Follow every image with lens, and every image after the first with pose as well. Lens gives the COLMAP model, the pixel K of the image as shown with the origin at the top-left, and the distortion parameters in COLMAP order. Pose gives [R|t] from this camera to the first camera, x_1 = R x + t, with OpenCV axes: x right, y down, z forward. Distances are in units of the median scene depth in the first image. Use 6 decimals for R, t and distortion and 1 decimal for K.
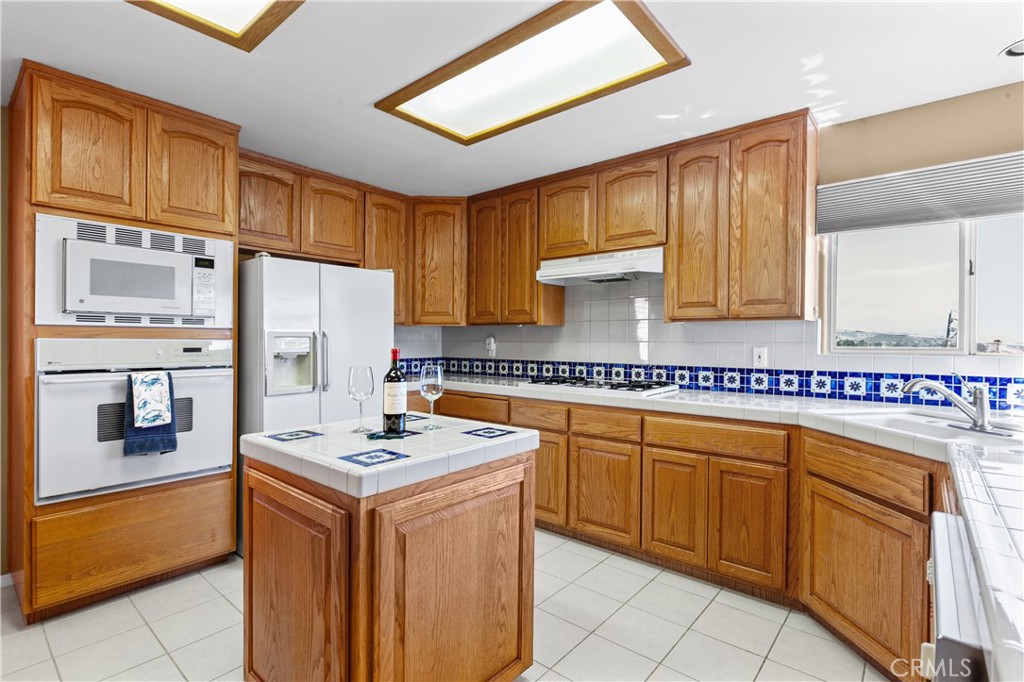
lens RADIAL K [[484.4, 0, 512.0], [0, 484.4, 341.0], [0, 0, 1]] dist [0.001085, 0.000266]
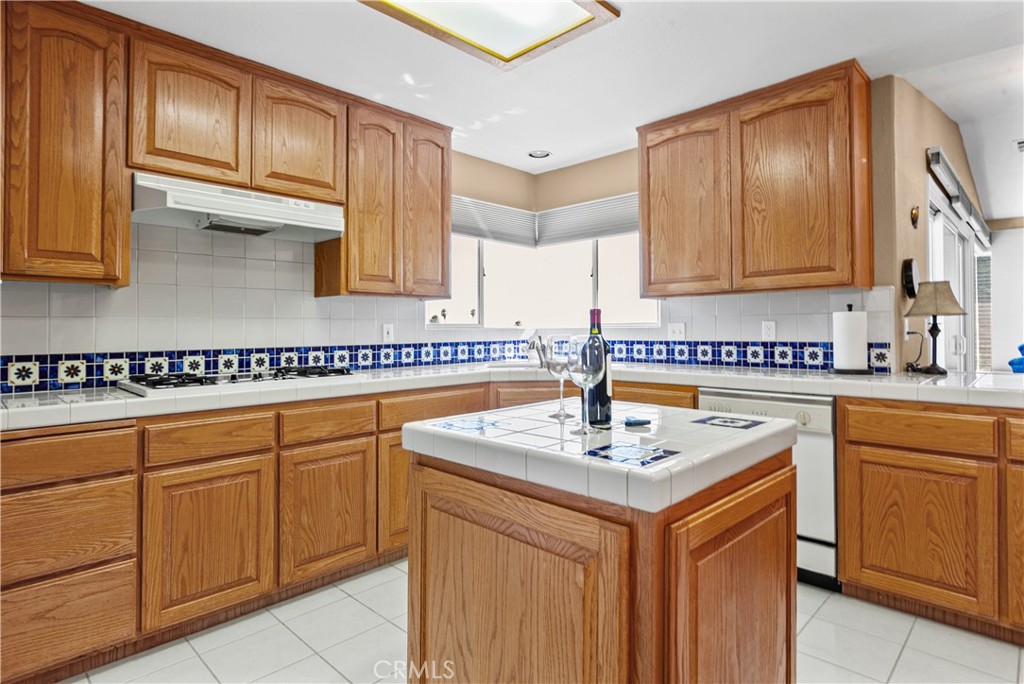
lens RADIAL K [[546.9, 0, 512.2], [0, 546.9, 326.5], [0, 0, 1]] dist [0.001426, 0.000212]
pose [[0.065633, 0.003379, 0.997838, -0.641971], [0.011814, 0.999922, -0.004163, 0.026066], [-0.997774, 0.012062, 0.065588, 0.634175]]
